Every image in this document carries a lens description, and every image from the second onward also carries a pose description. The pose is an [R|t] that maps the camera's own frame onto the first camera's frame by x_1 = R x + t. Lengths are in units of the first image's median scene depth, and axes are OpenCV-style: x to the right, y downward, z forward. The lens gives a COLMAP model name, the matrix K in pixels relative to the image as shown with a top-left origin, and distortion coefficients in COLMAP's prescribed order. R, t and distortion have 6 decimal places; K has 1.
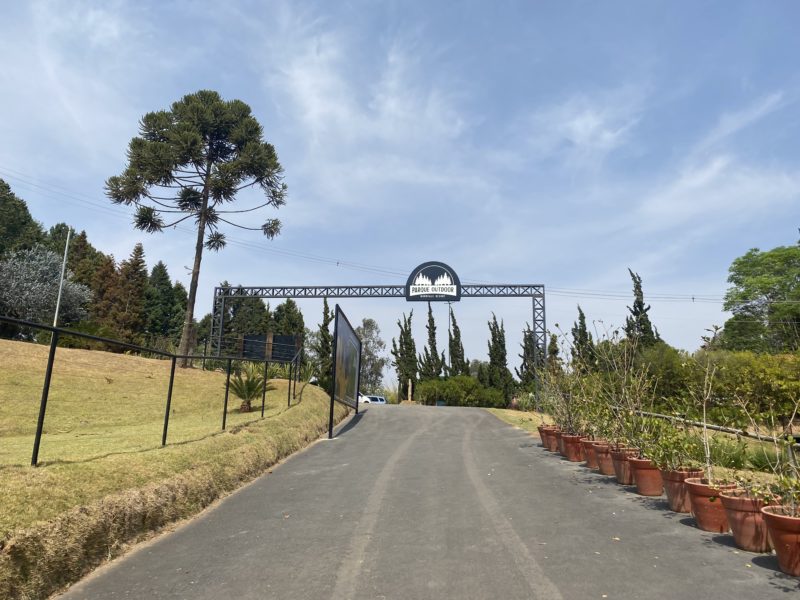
lens RADIAL K [[615.3, 0, 400.0], [0, 615.3, 300.0], [0, 0, 1]] dist [0.045047, -0.065074]
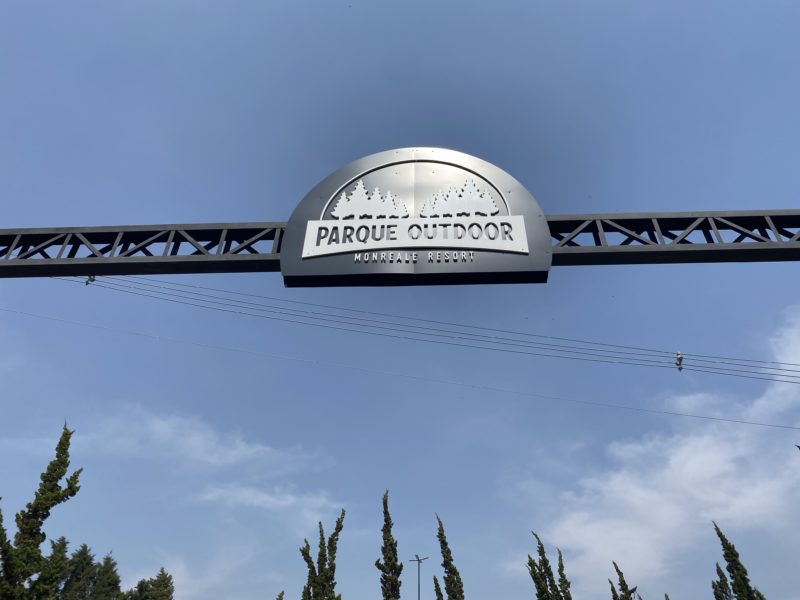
lens RADIAL K [[615.3, 0, 400.0], [0, 615.3, 300.0], [0, 0, 1]] dist [0.045047, -0.065074]
pose [[0.997057, 0.037957, 0.066611, 0.024807], [-0.004221, 0.894695, -0.446658, 0.067730], [-0.076550, 0.445062, 0.892222, 0.575808]]
